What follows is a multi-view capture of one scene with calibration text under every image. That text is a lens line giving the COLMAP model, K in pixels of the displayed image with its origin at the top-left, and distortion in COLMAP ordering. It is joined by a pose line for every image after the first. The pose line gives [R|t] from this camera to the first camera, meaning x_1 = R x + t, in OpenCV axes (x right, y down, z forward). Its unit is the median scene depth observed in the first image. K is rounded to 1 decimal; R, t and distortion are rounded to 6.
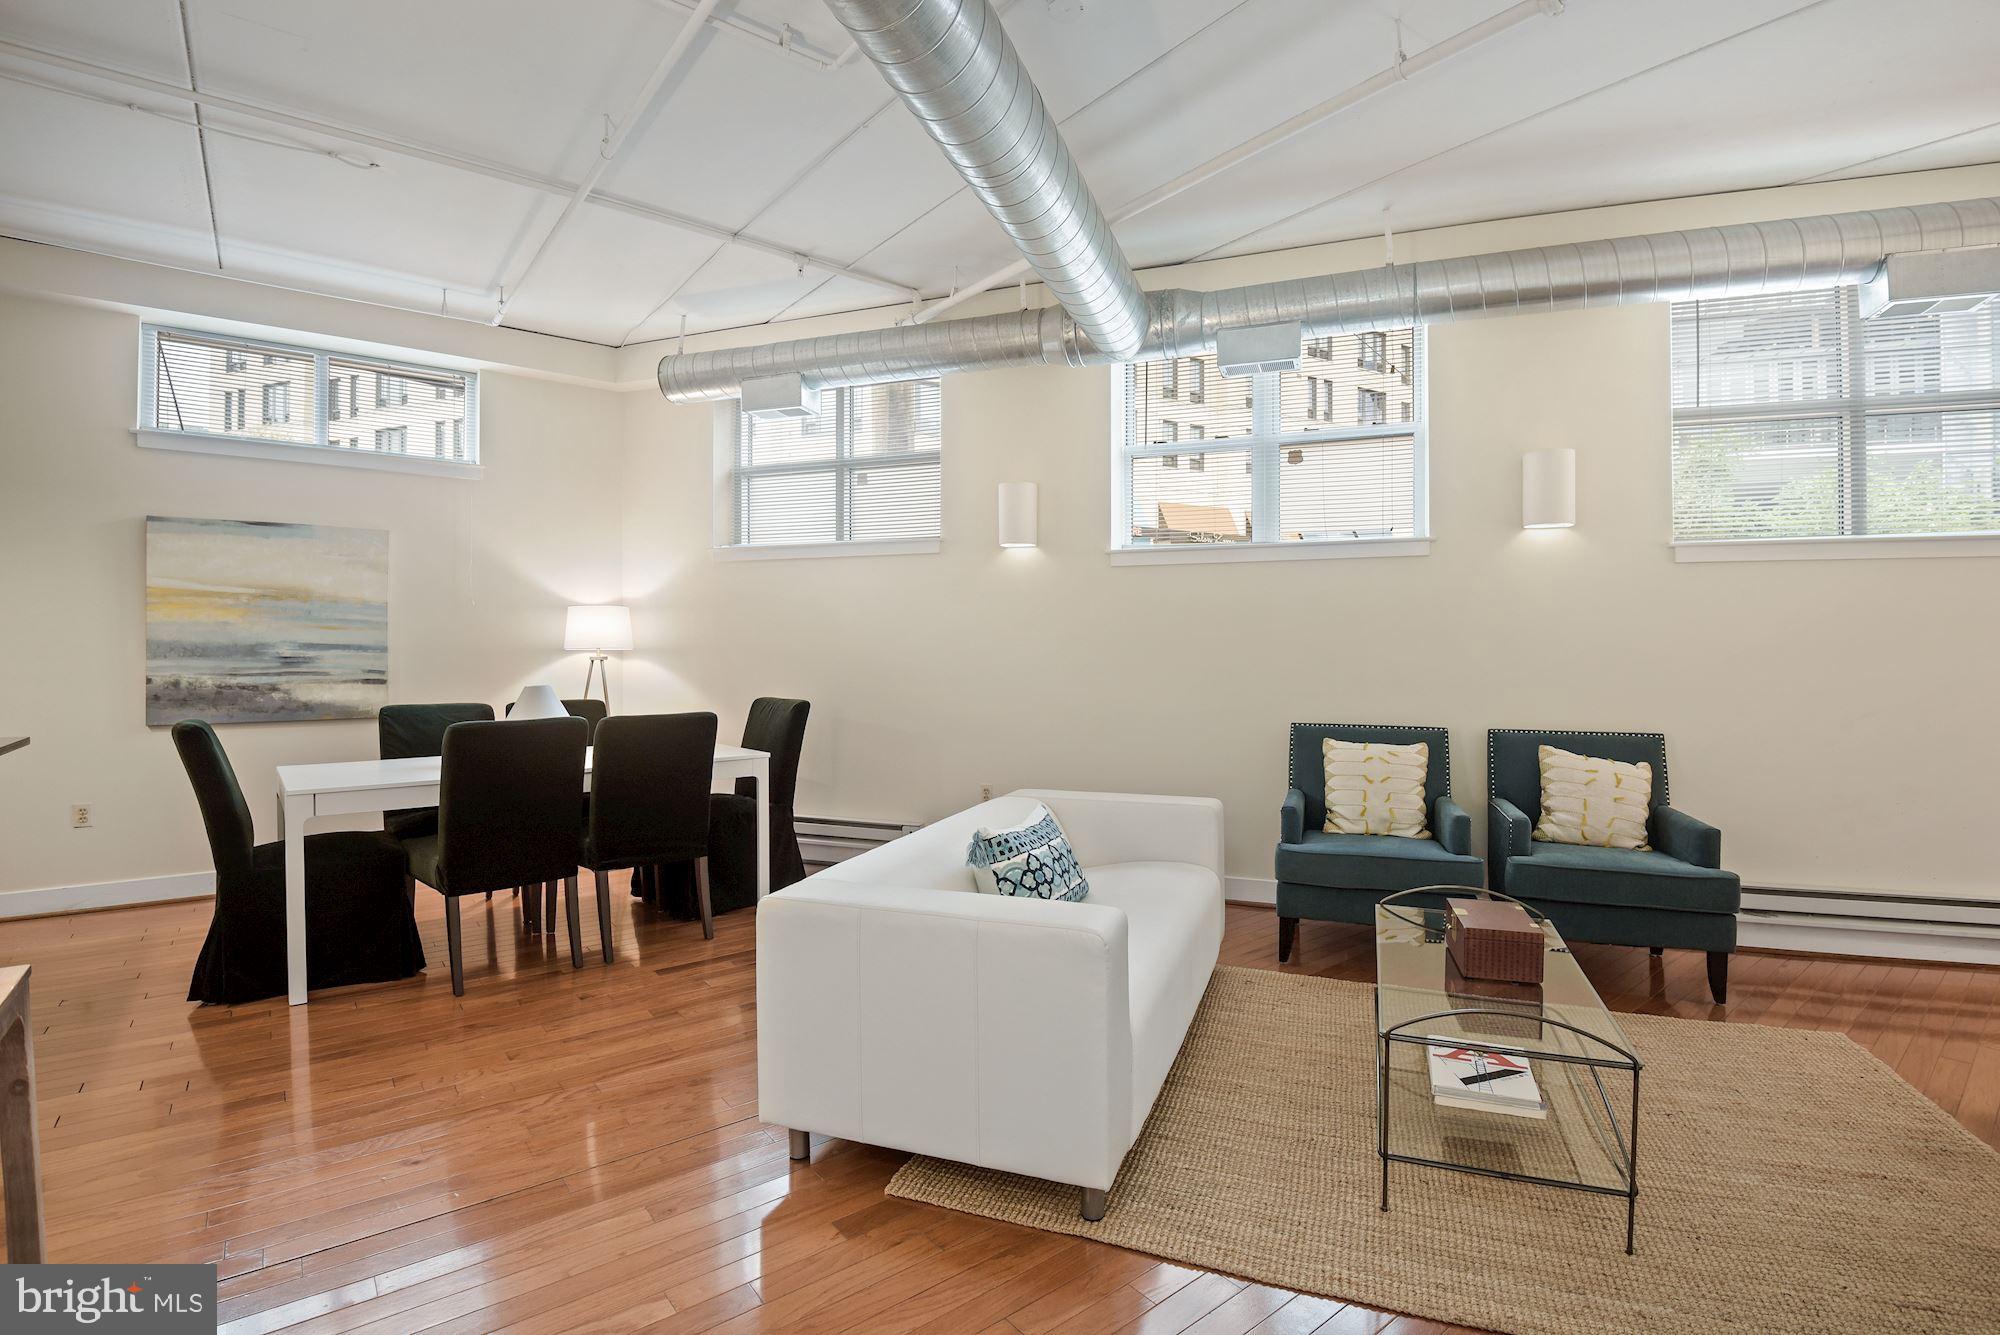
lens RADIAL K [[935.4, 0, 1012.2], [0, 935.4, 658.7], [0, 0, 1]] dist [-0.035987, 0.000044]
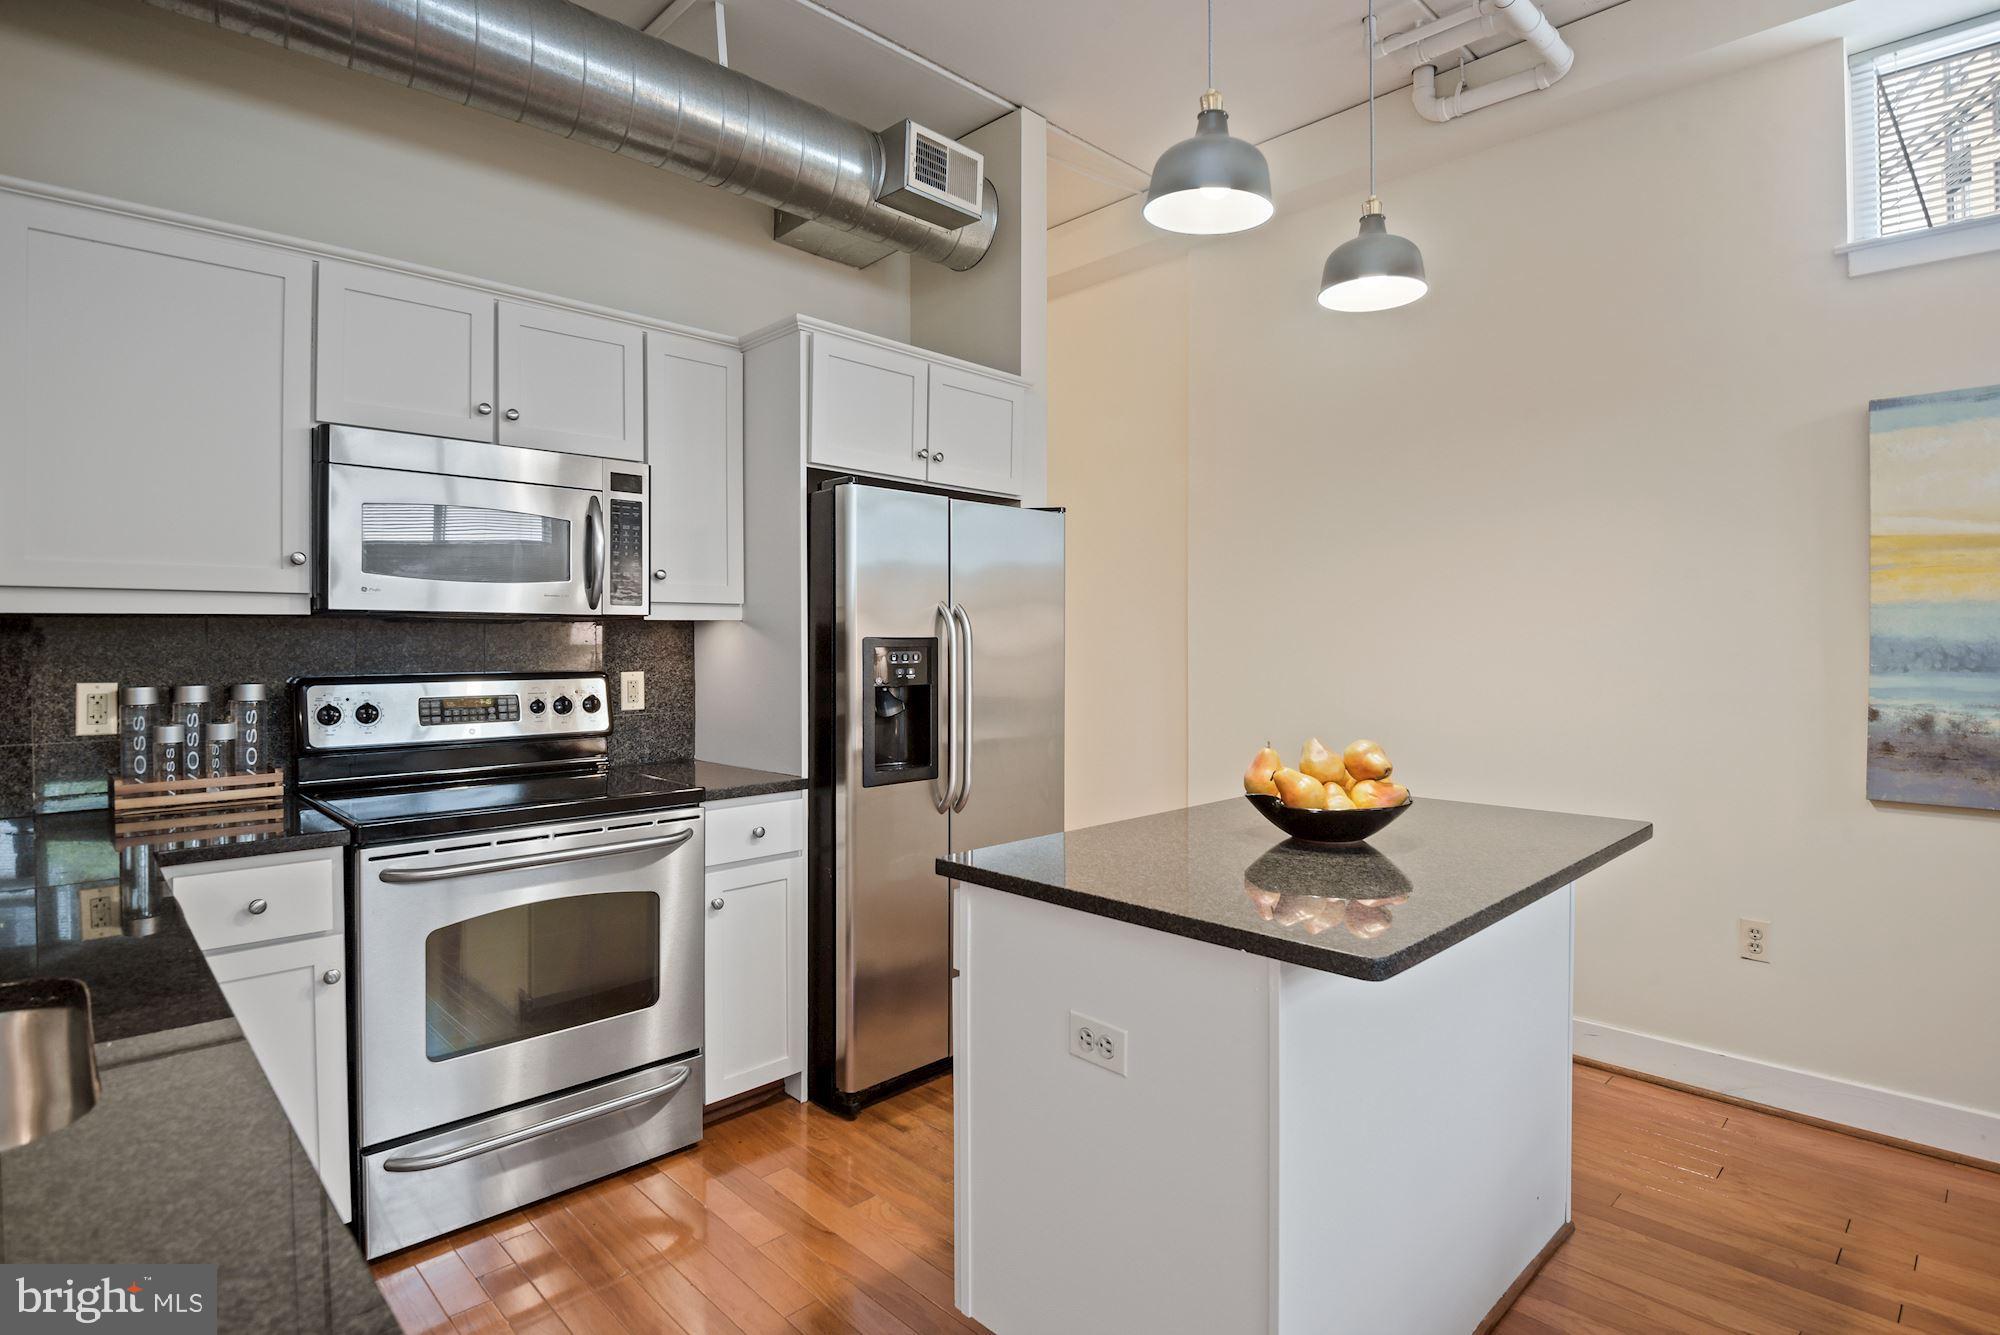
lens RADIAL K [[1008.2, 0, 1014.0], [0, 1008.2, 641.9], [0, 0, 1]] dist [-0.035289, 0.000418]
pose [[0.082670, 0.003433, -0.996571, -0.409797], [-0.007240, 0.999970, 0.002844, -0.015217], [0.996551, 0.006980, 0.082693, 0.435874]]
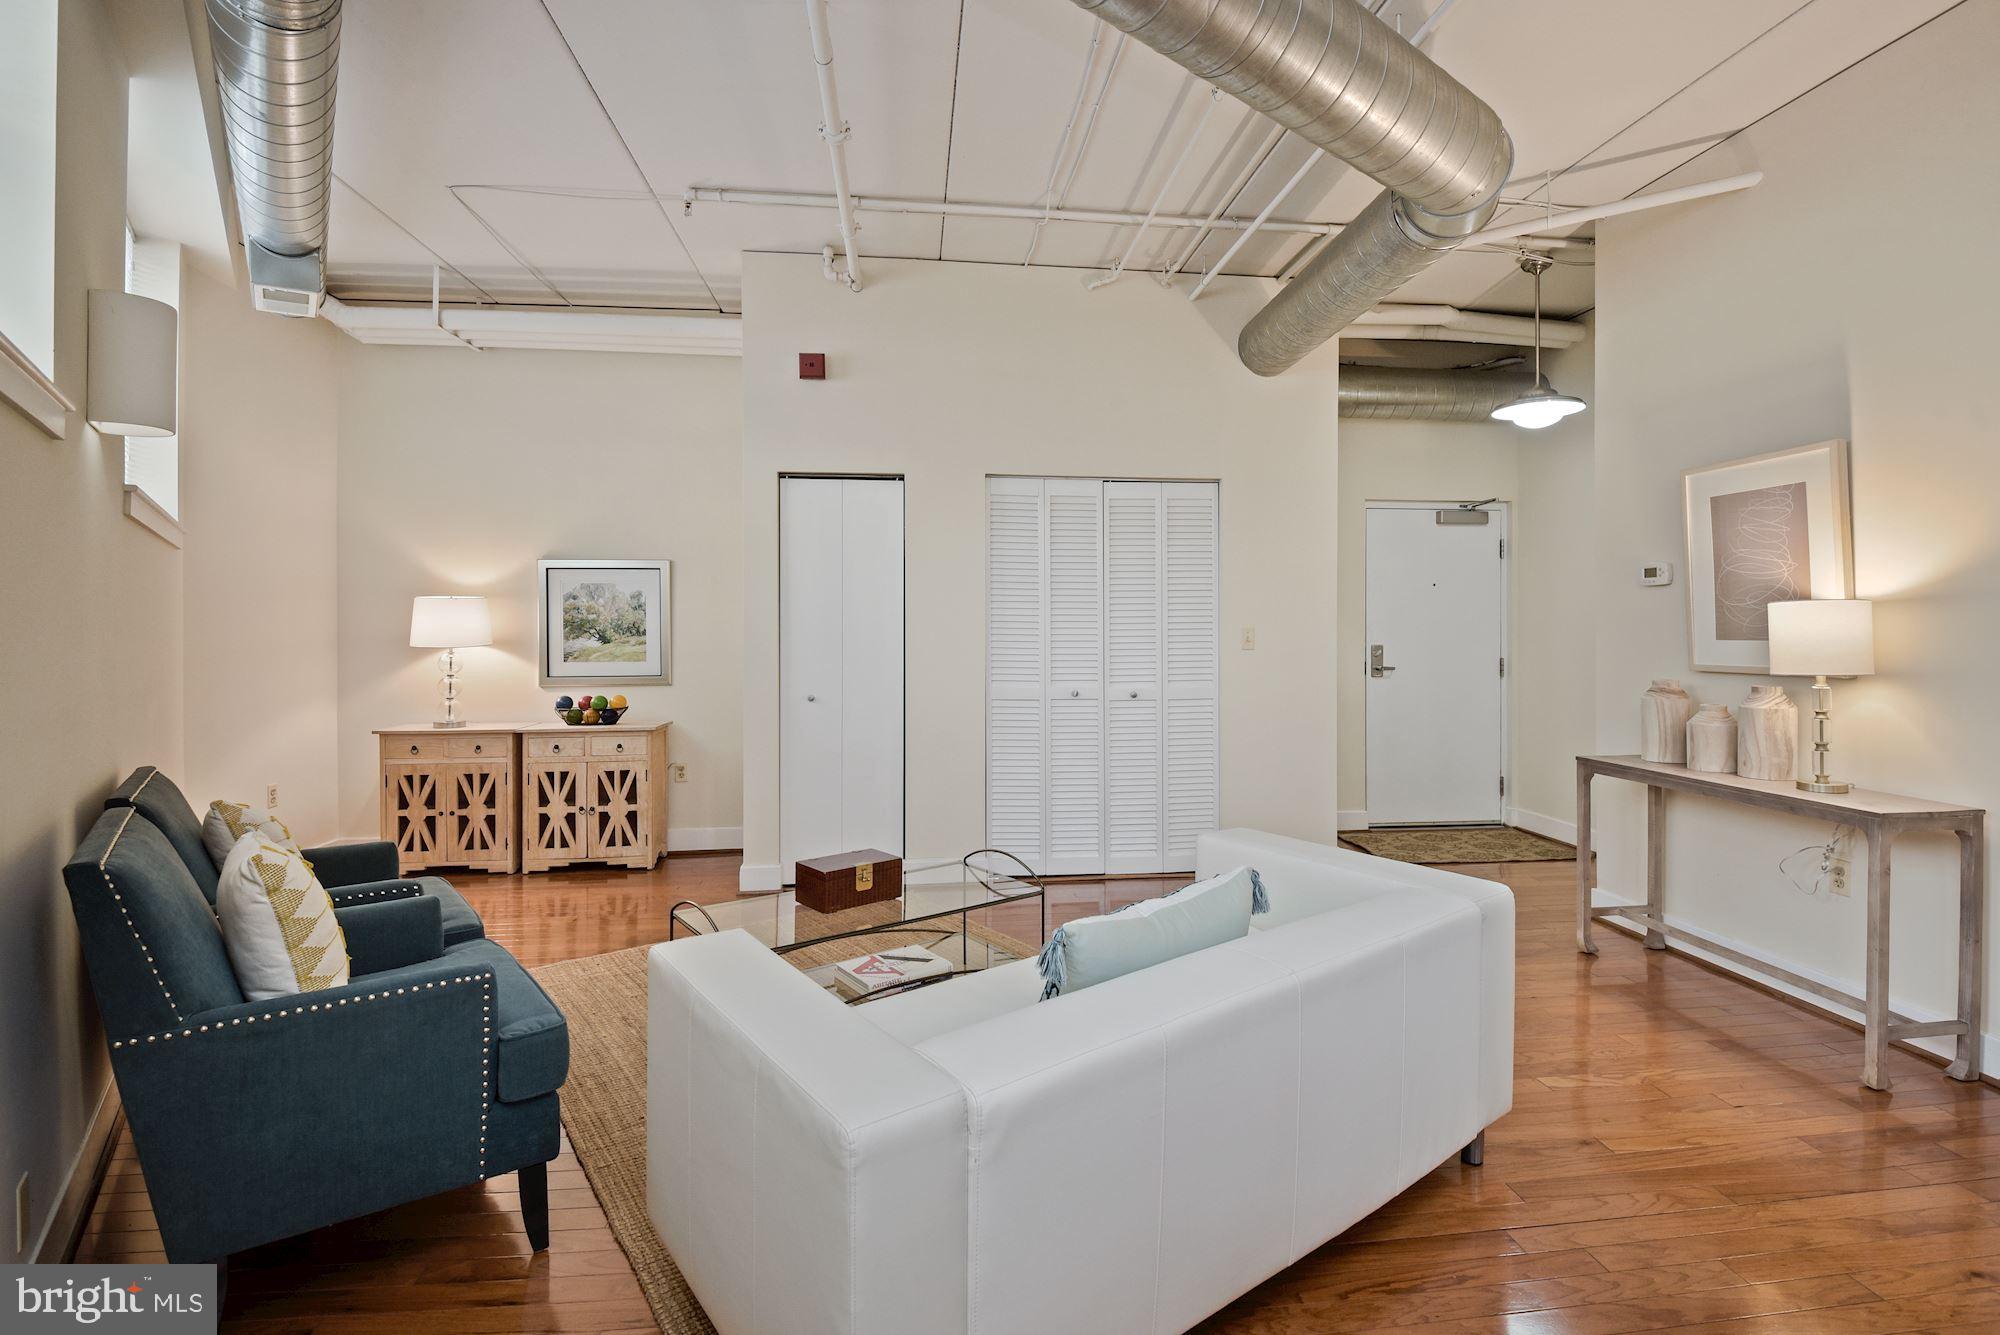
lens RADIAL K [[935.4, 0, 1012.2], [0, 935.4, 658.7], [0, 0, 1]] dist [-0.035987, 0.000044]
pose [[-0.839340, -0.014298, 0.543419, -0.173258], [0.001324, 0.999597, 0.028346, -0.009139], [-0.543605, 0.024511, -0.838983, 1.039637]]
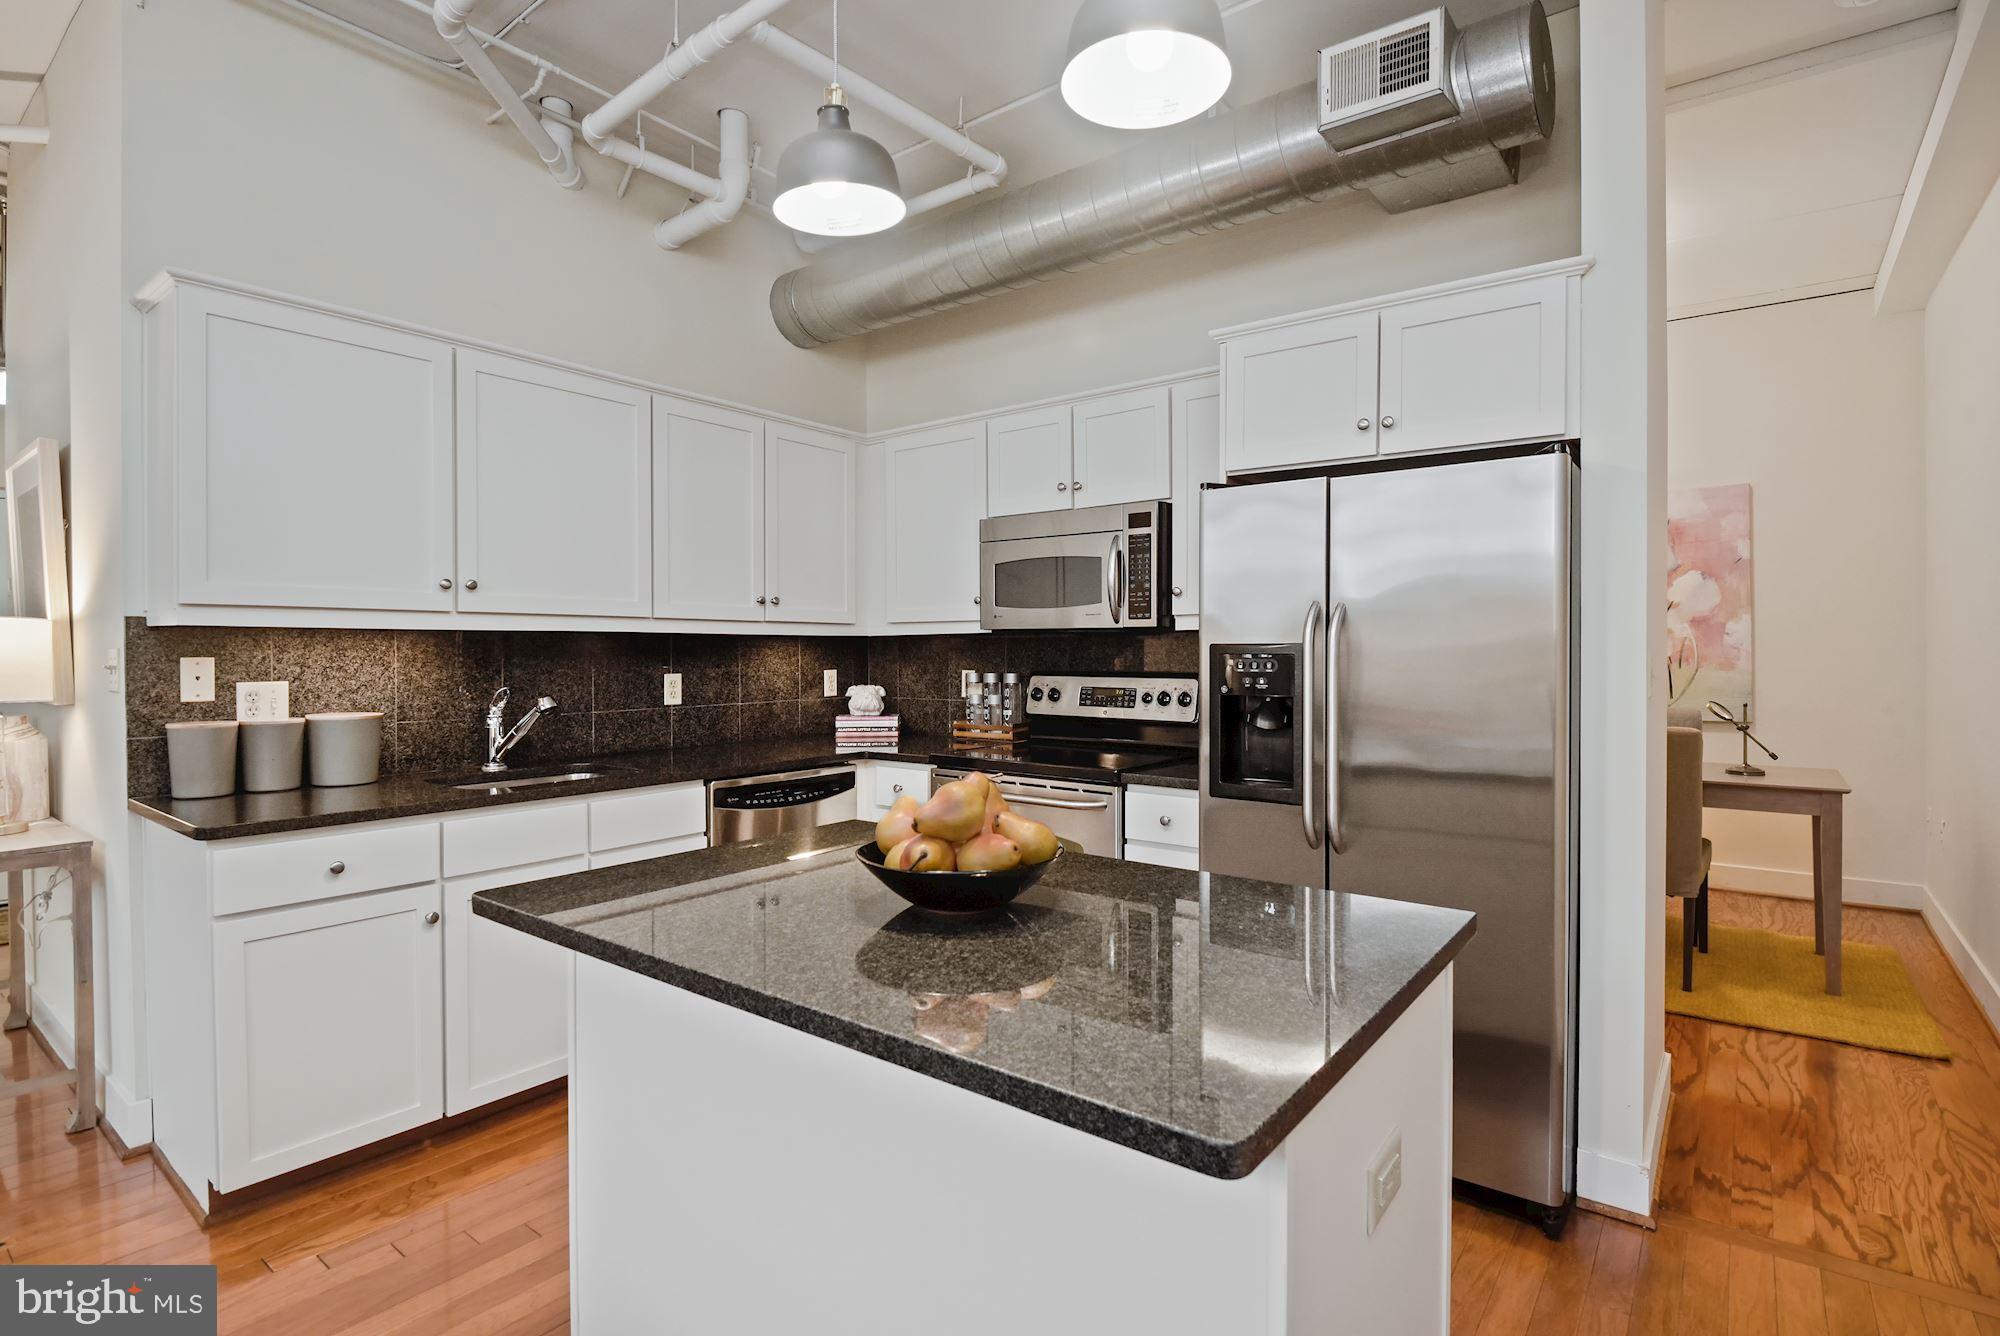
lens RADIAL K [[935.4, 0, 1012.2], [0, 935.4, 659.2], [0, 0, 1]] dist [-0.035987, 0.000044]
pose [[-0.977042, 0.005695, -0.212973, -0.772763], [0.001762, 0.999824, 0.018654, -0.017016], [0.213042, 0.017850, -0.976880, 0.891428]]
